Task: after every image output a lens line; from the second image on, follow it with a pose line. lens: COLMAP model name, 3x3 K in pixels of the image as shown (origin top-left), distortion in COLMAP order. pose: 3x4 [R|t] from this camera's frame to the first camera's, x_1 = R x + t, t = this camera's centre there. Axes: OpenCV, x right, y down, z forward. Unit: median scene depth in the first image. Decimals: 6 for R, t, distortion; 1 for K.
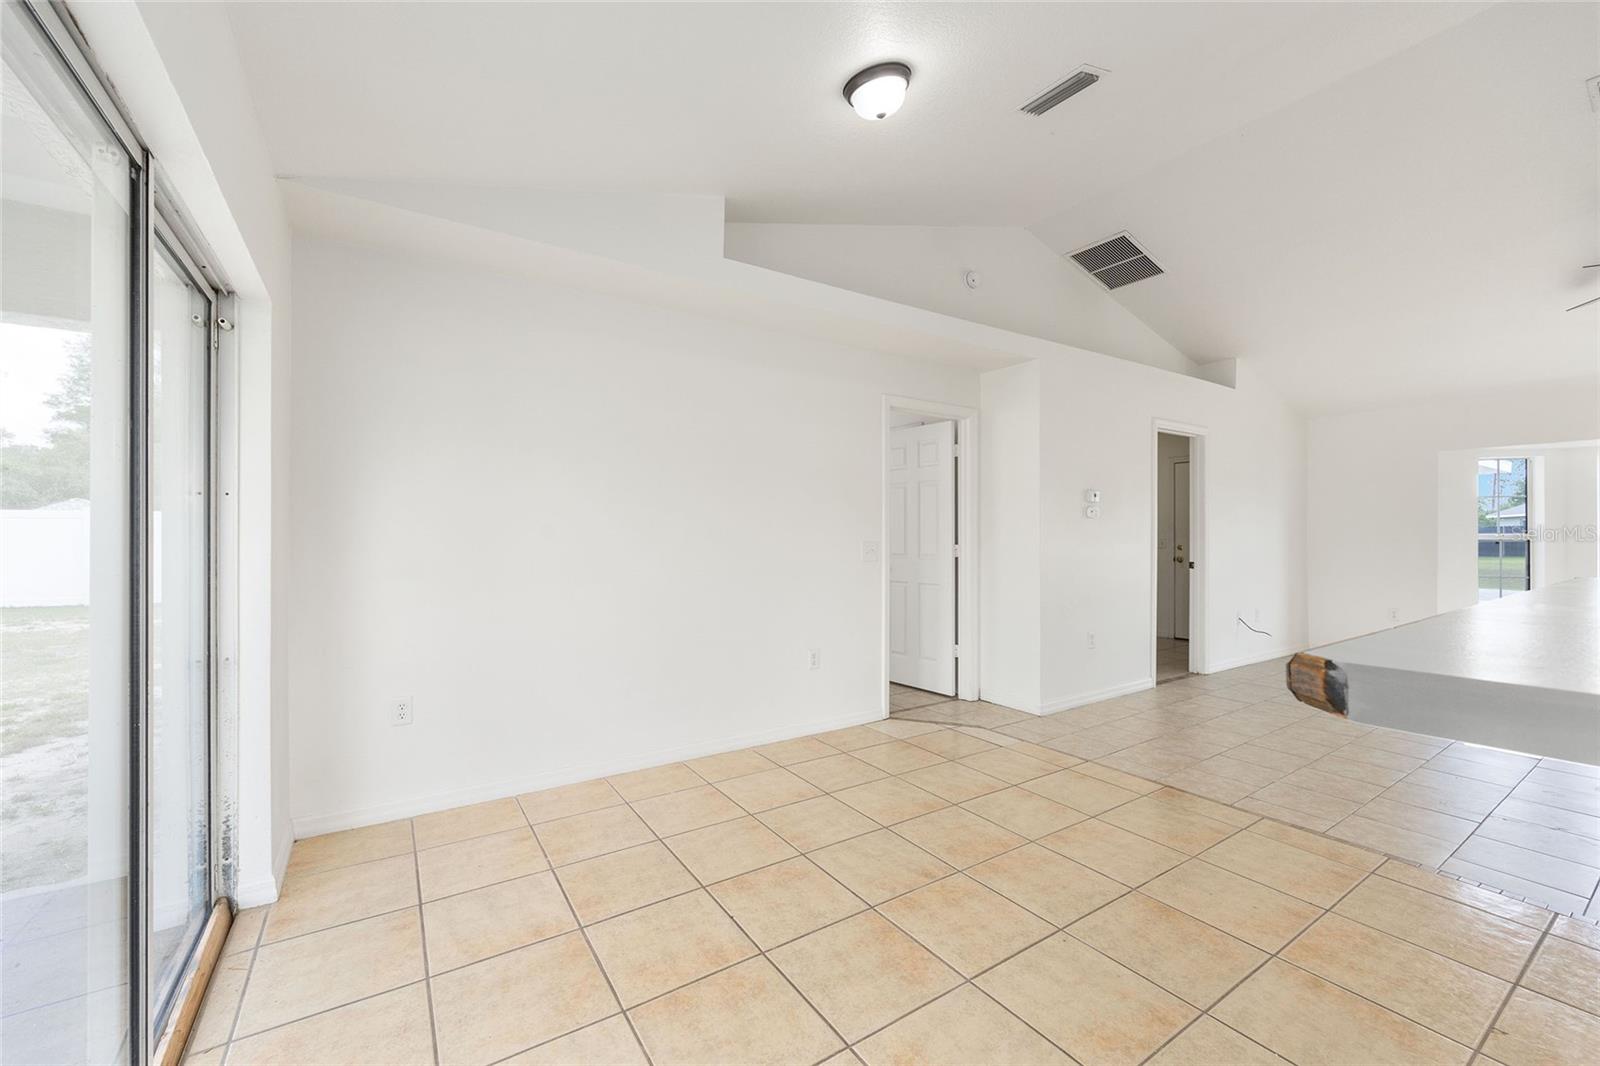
lens RADIAL K [[636.8, 0, 797.3], [0, 636.8, 535.4], [0, 0, 1]] dist [-0.000429, -0.000021]
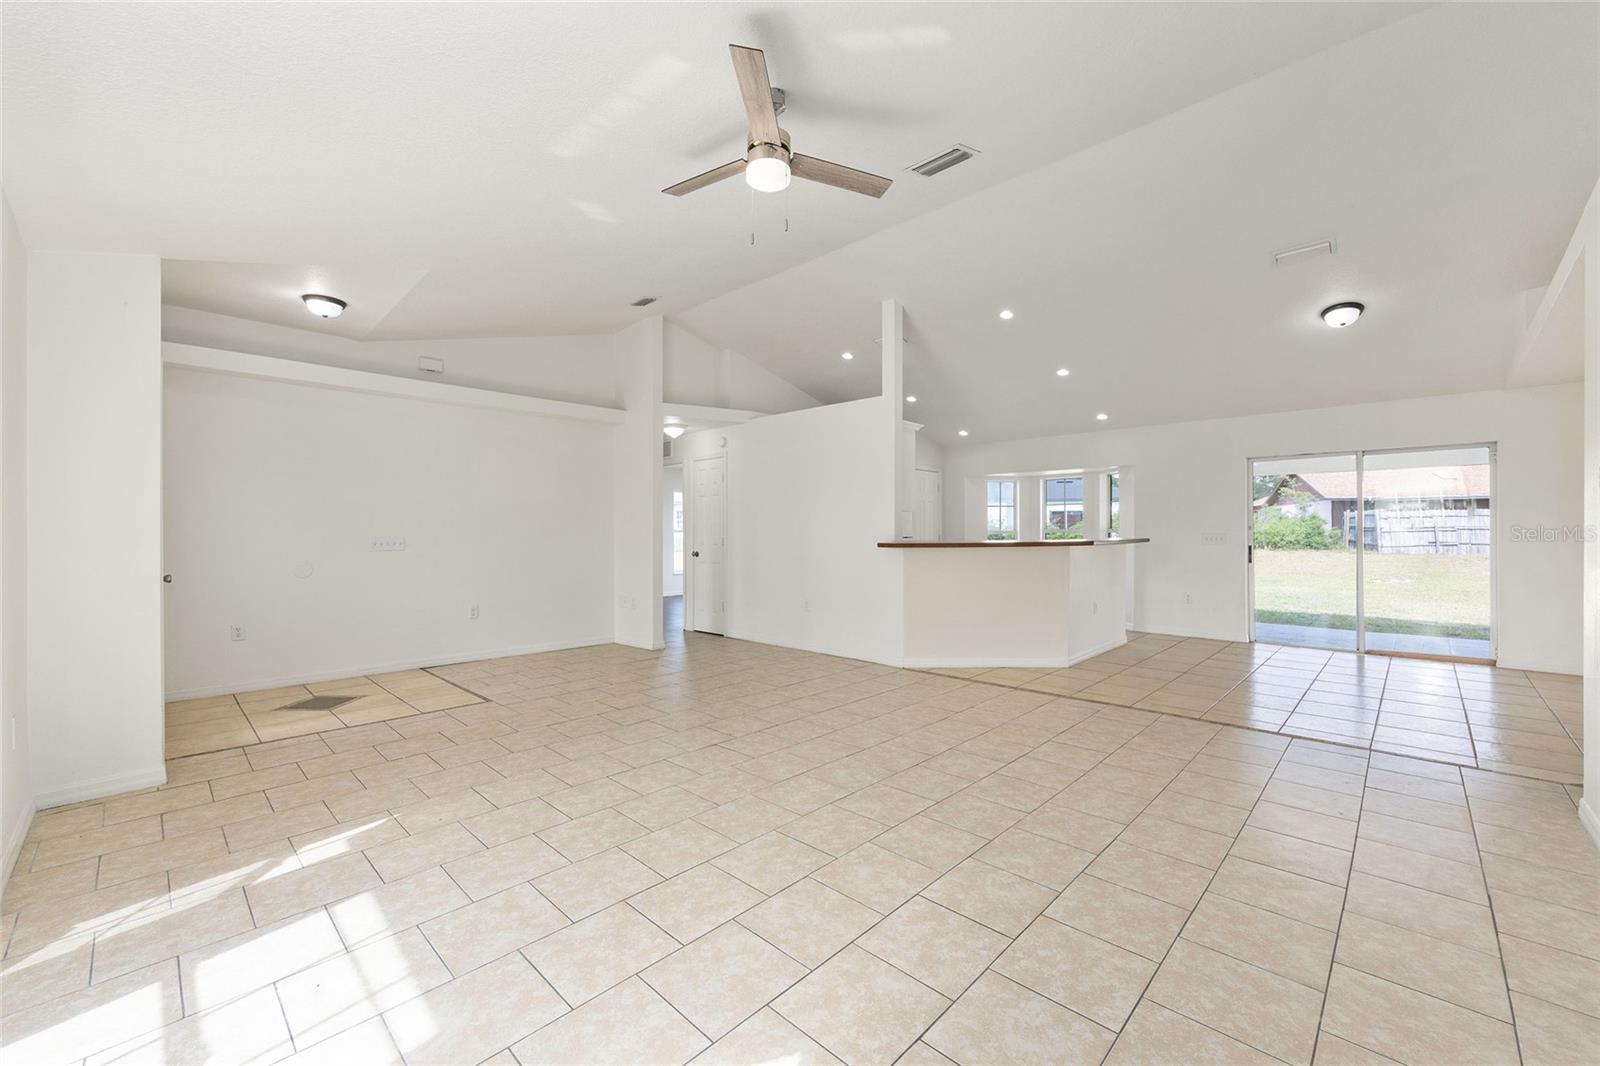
lens RADIAL K [[639.2, 0, 802.6], [0, 639.2, 533.8], [0, 0, 1]] dist [-0.000646, 0.000240]
pose [[-0.974210, 0.003959, -0.225607, 1.148402], [0.003115, 0.999987, 0.004099, 0.002518], [0.225620, 0.003290, -0.974210, 1.308908]]
